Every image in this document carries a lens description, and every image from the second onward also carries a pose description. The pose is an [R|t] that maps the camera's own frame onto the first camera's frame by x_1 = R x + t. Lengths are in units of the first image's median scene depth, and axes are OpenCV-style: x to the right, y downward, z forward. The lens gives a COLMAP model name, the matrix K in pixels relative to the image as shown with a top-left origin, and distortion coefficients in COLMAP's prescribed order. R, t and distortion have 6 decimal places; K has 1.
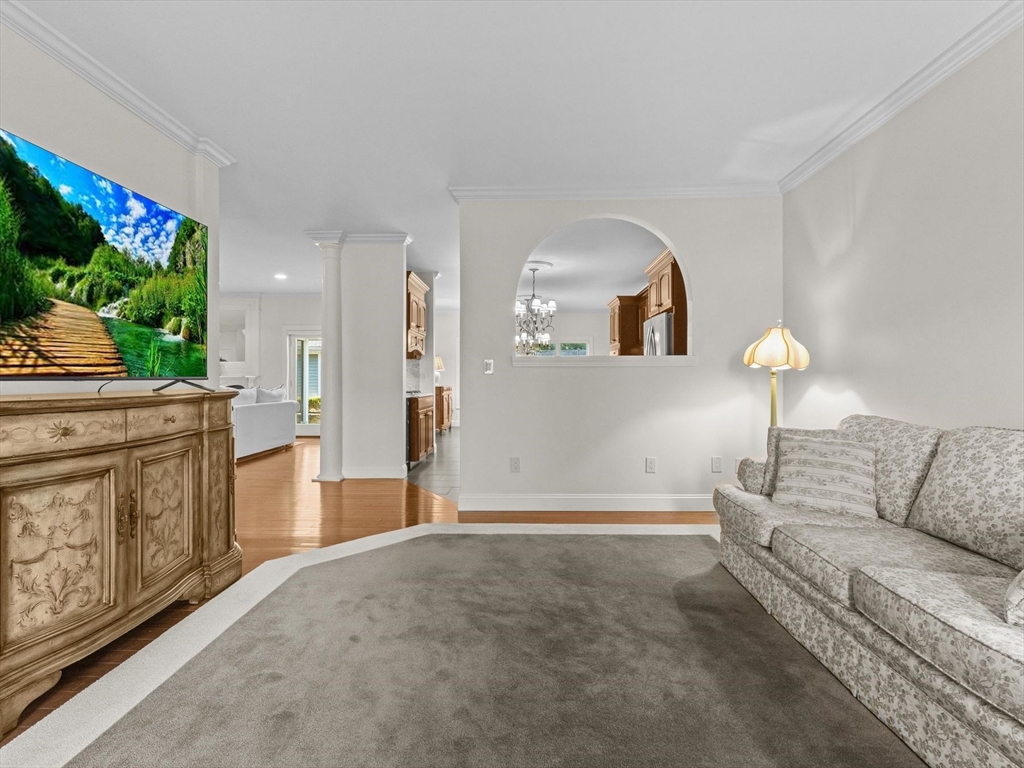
lens RADIAL K [[459.1, 0, 512.0], [0, 459.1, 384.0], [0, 0, 1]] dist [0.001572, 0.000100]
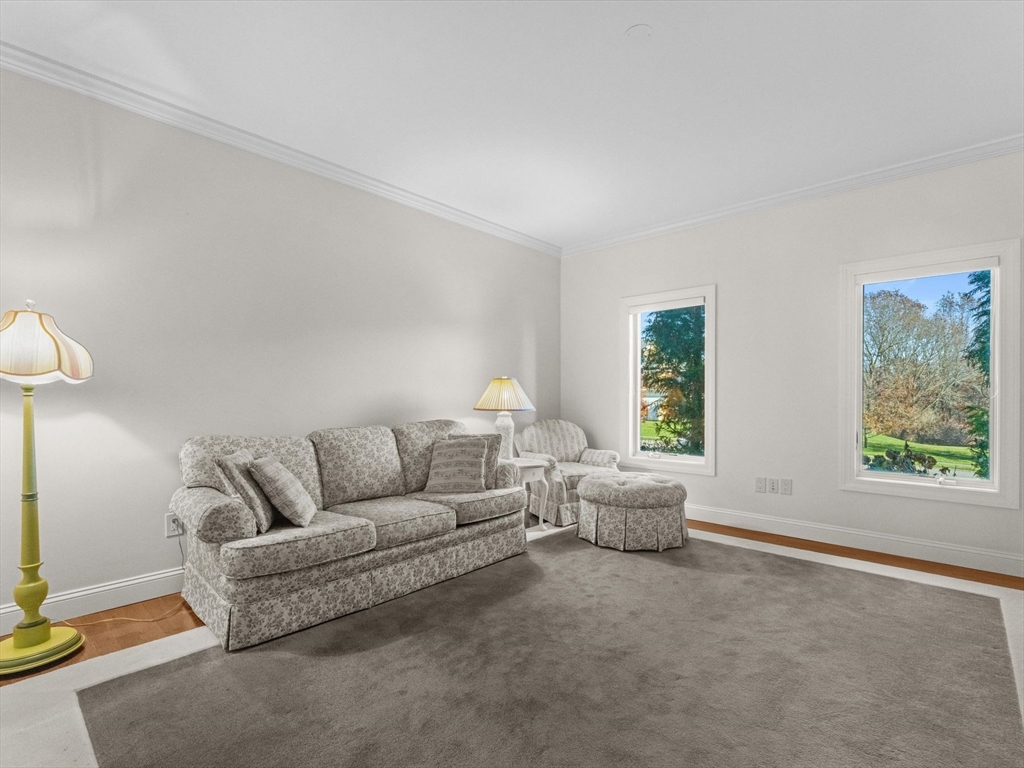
lens RADIAL K [[488.1, 0, 512.0], [0, 488.1, 384.0], [0, 0, 1]] dist [0.013246, -0.000012]
pose [[-0.754239, 0.016773, 0.656386, -0.579693], [0.002652, 0.999743, -0.022500, -0.021646], [-0.656595, -0.015230, -0.754090, 1.990798]]
